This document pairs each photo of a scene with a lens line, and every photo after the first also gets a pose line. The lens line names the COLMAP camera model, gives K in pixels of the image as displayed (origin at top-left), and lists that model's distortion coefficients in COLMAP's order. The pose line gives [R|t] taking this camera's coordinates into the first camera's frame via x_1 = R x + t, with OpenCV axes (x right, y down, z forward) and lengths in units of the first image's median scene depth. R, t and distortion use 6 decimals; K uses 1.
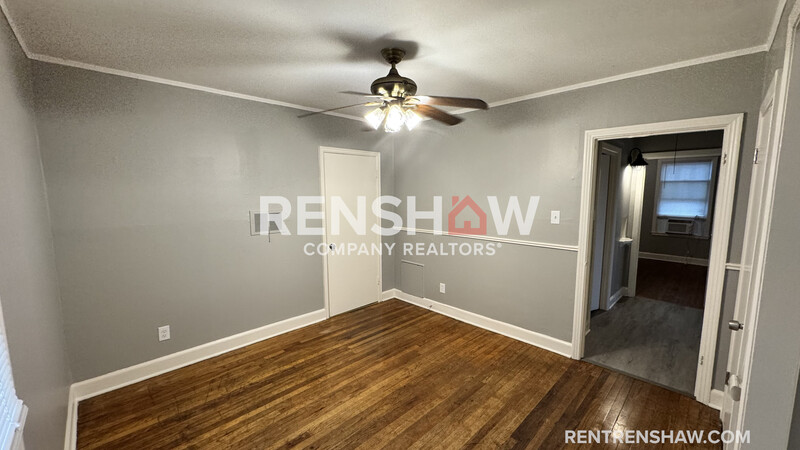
lens RADIAL K [[316.7, 0, 400.0], [0, 316.7, 225.0], [0, 0, 1]] dist [-0.000301, 0.000160]
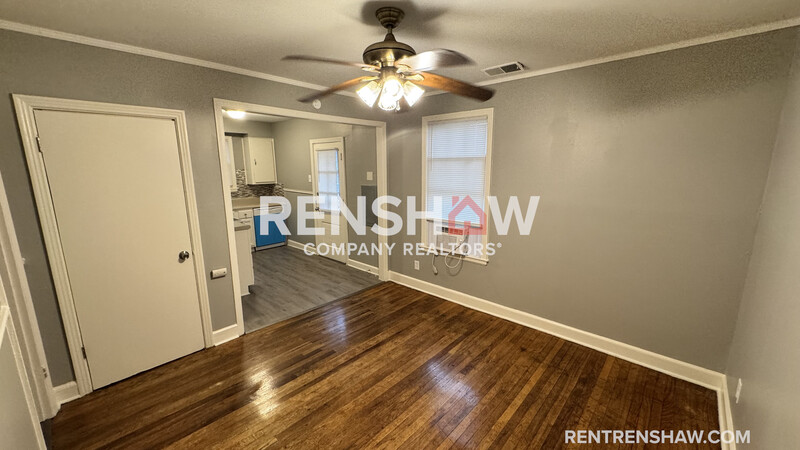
lens RADIAL K [[316.7, 0, 400.0], [0, 316.7, 225.0], [0, 0, 1]] dist [-0.000301, 0.000160]
pose [[-0.998905, 0.015930, -0.043981, -0.001695], [0.001978, 0.953768, 0.300537, -0.238134], [0.046735, 0.300121, -0.952756, 1.814733]]
